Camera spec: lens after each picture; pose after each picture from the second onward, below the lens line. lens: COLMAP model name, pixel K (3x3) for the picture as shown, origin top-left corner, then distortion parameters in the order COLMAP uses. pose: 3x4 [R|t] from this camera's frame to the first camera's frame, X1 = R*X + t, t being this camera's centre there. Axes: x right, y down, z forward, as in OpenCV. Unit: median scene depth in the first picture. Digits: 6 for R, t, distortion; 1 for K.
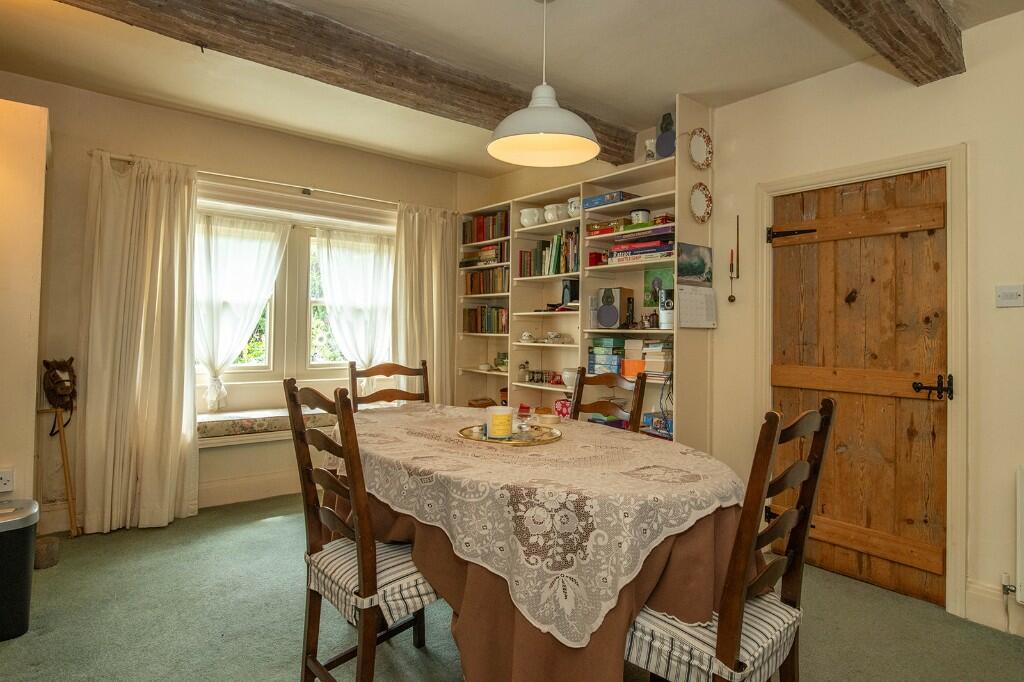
lens RADIAL K [[560.7, 0, 539.1], [0, 560.7, 309.8], [0, 0, 1]] dist [-0.013609, -0.000390]
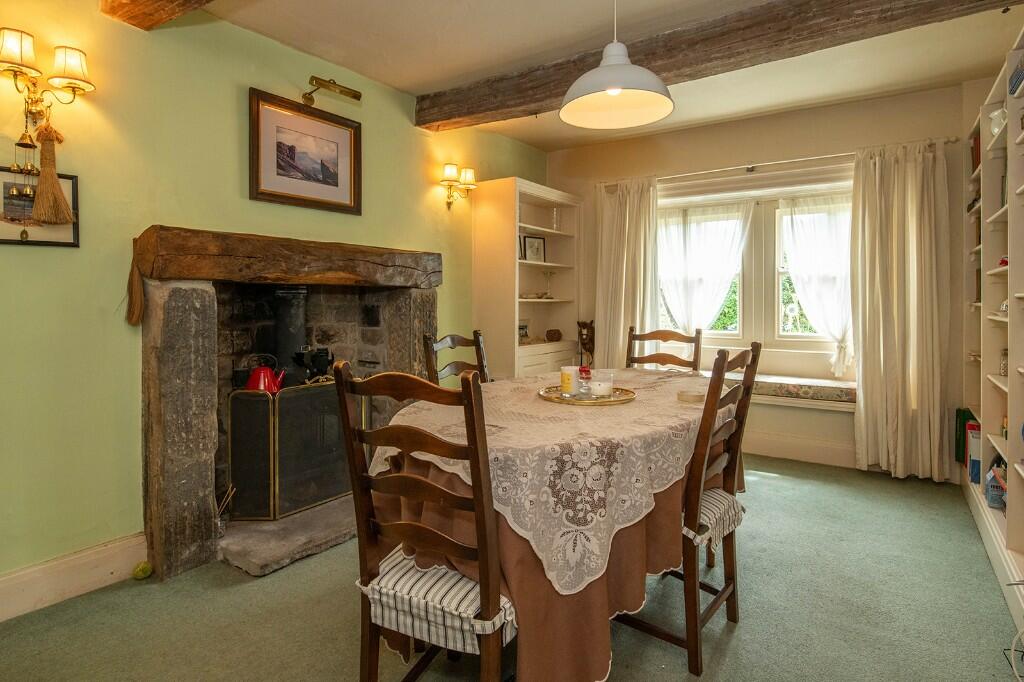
lens RADIAL K [[560.7, 0, 539.1], [0, 560.7, 309.8], [0, 0, 1]] dist [-0.013609, -0.000390]
pose [[0.281426, 0.002123, -0.959580, 0.487544], [0.042650, 0.998982, 0.014718, 0.020340], [0.958635, -0.045068, 0.281049, 0.315870]]
